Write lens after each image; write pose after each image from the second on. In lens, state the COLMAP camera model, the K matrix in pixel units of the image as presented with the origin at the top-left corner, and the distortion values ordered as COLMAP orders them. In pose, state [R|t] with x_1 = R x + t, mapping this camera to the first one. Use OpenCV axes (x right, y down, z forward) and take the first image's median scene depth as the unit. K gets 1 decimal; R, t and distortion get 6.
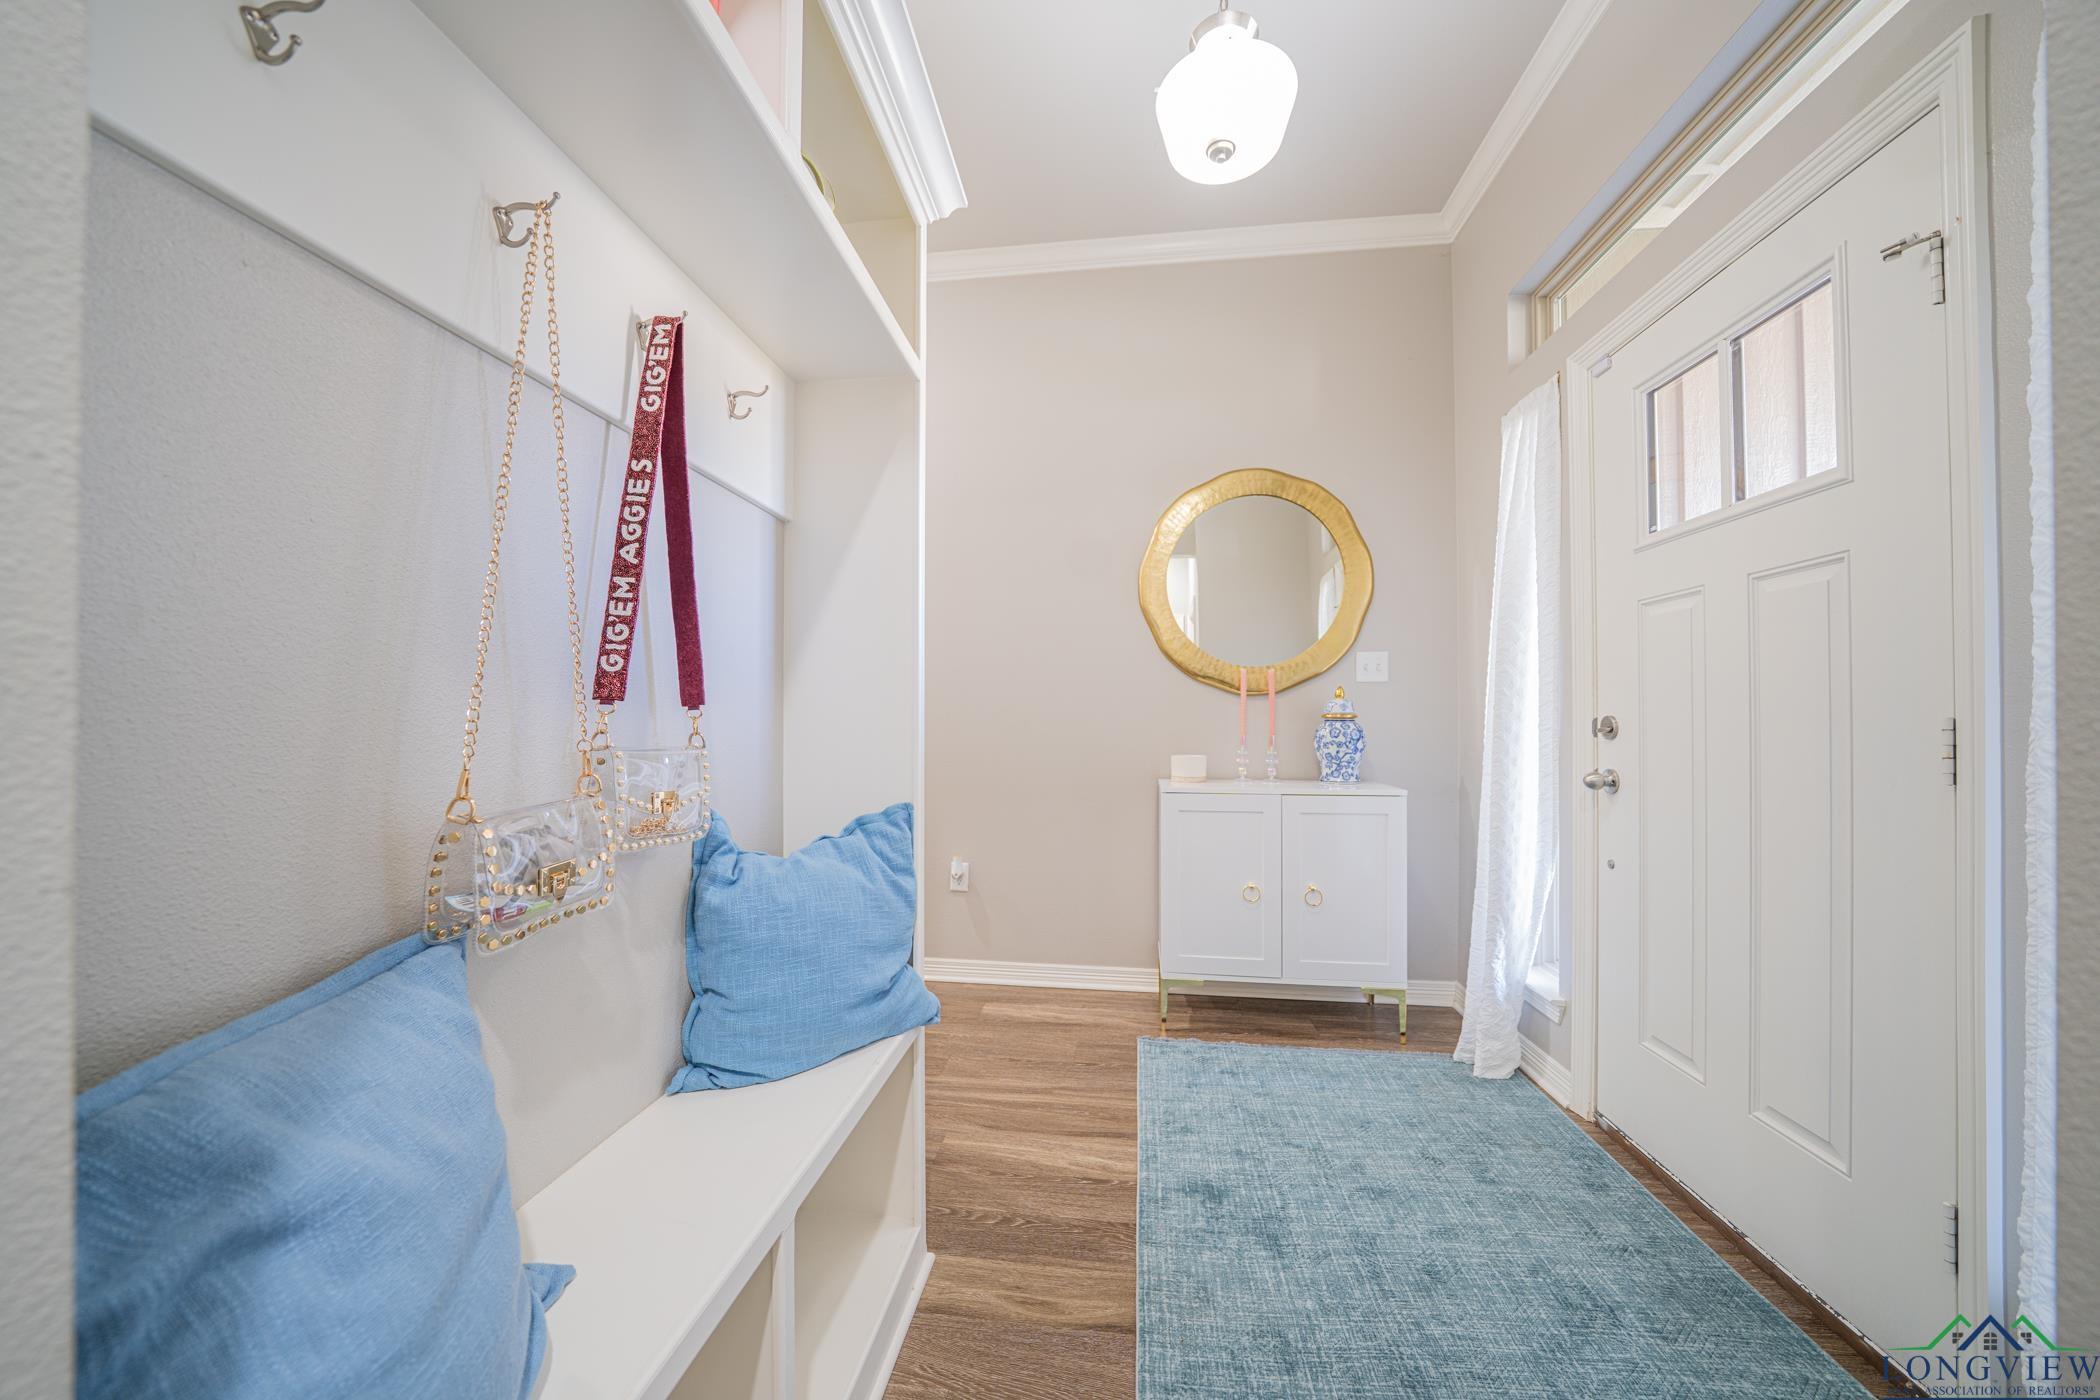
lens RADIAL K [[711.8, 0, 1042.2], [0, 711.8, 715.0], [0, 0, 1]] dist [-0.015825, -0.000205]
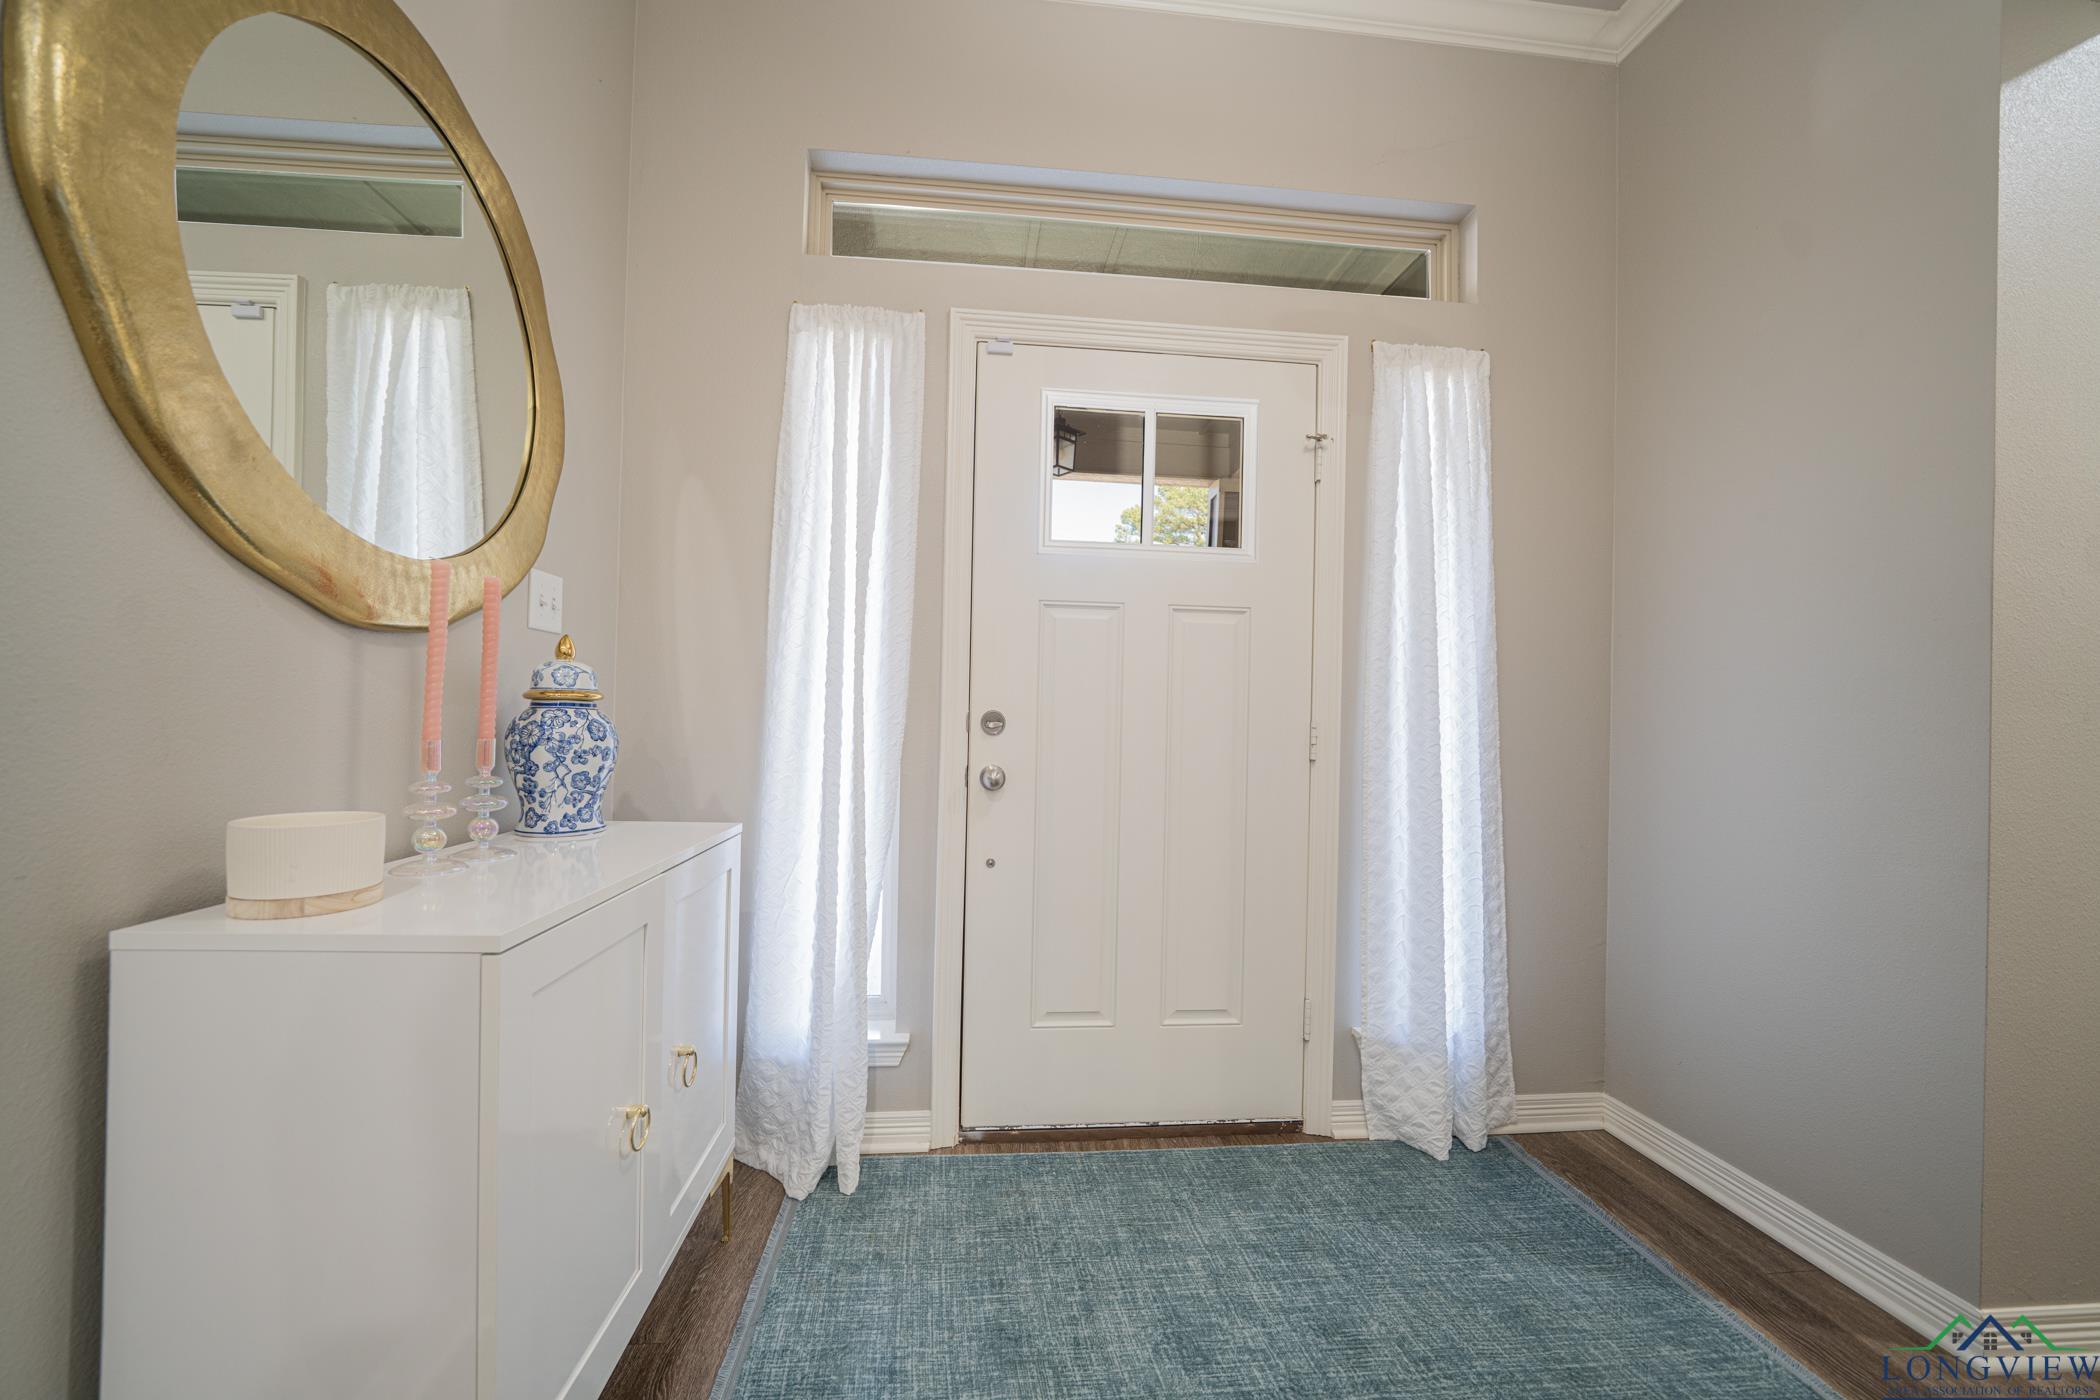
lens RADIAL K [[762.3, 0, 1038.1], [0, 762.3, 712.2], [0, 0, 1]] dist [-0.017033, 0.000021]
pose [[-0.208555, -0.003666, 0.978004, -0.236726], [-0.034541, 0.999397, -0.003620, 0.005879], [-0.977400, -0.034536, -0.208556, 1.190021]]
